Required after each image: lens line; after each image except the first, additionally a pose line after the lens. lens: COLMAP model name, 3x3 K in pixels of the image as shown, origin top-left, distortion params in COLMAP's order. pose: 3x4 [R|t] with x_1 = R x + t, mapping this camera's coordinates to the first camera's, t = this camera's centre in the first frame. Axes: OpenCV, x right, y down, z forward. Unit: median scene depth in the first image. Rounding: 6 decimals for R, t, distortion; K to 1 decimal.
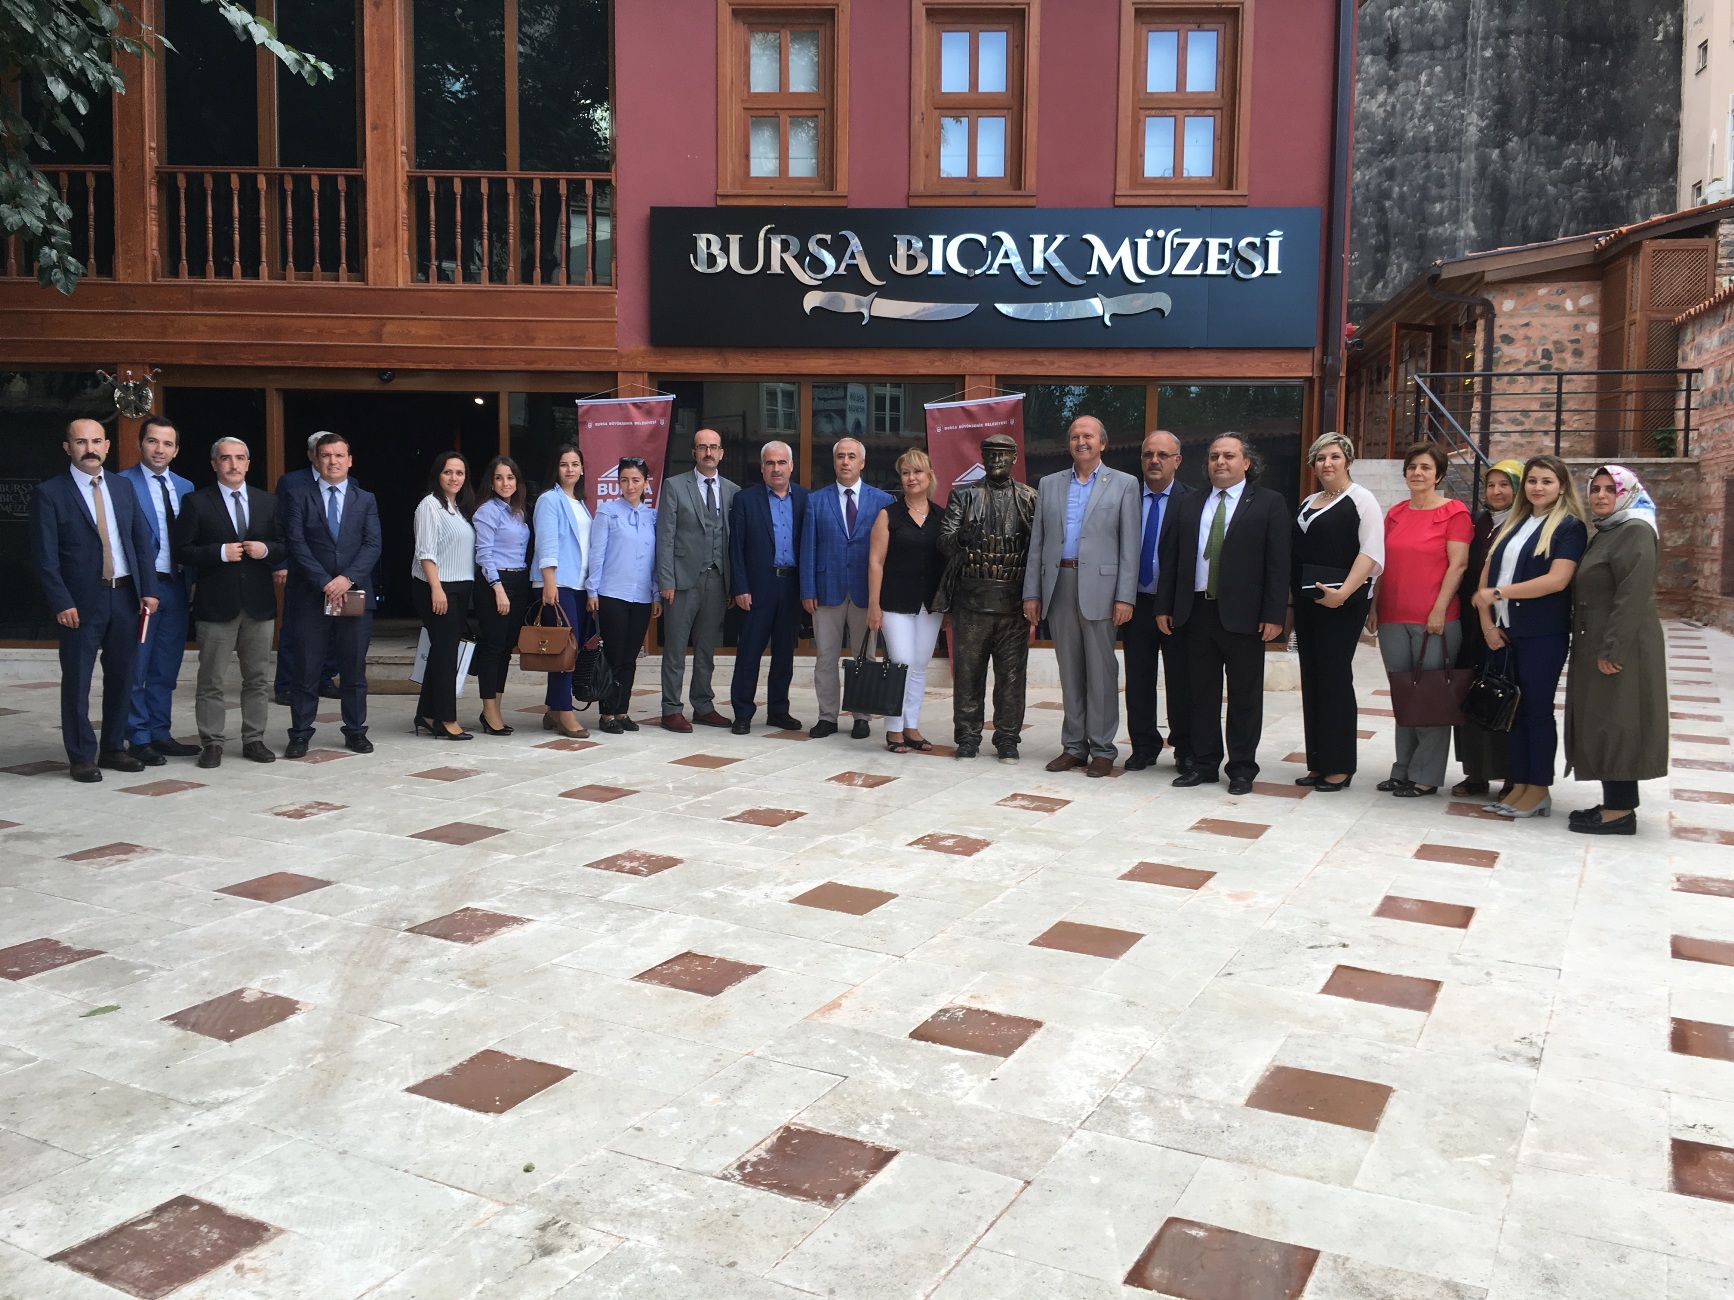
lens RADIAL K [[1474.6, 0, 867.0], [0, 1474.6, 650.0], [0, 0, 1]] dist [0.078633, -0.124519]
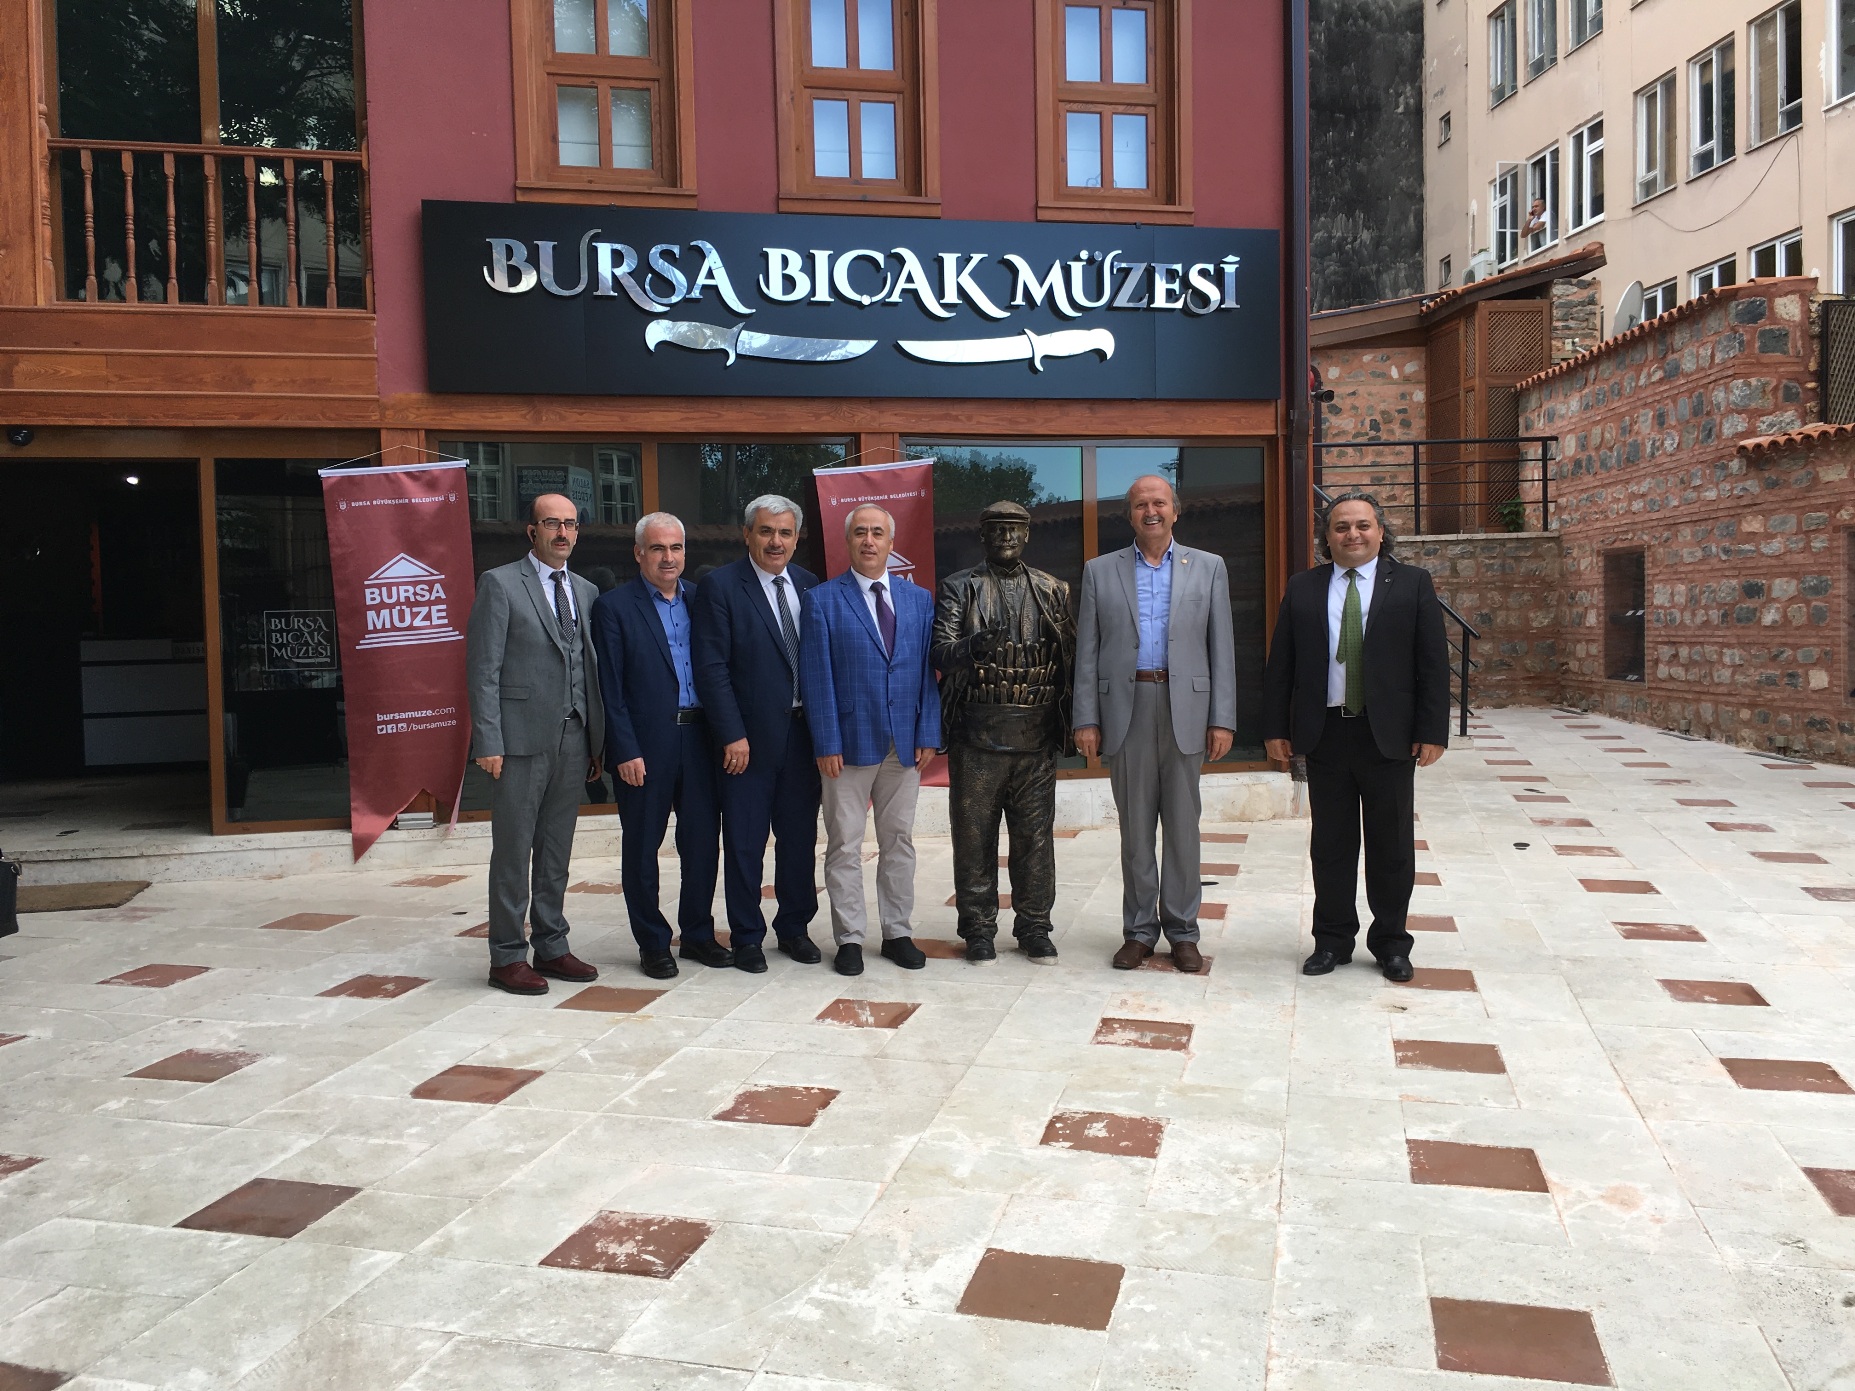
lens RADIAL K [[1577.5, 0, 927.5], [0, 1577.5, 695.5], [0, 0, 1]] dist [0.078633, -0.124519]
pose [[0.971017, -0.041829, 0.235321, -0.099057], [0.050948, 0.998163, -0.032802, -0.021963], [-0.233517, 0.043840, 0.971364, 0.204336]]
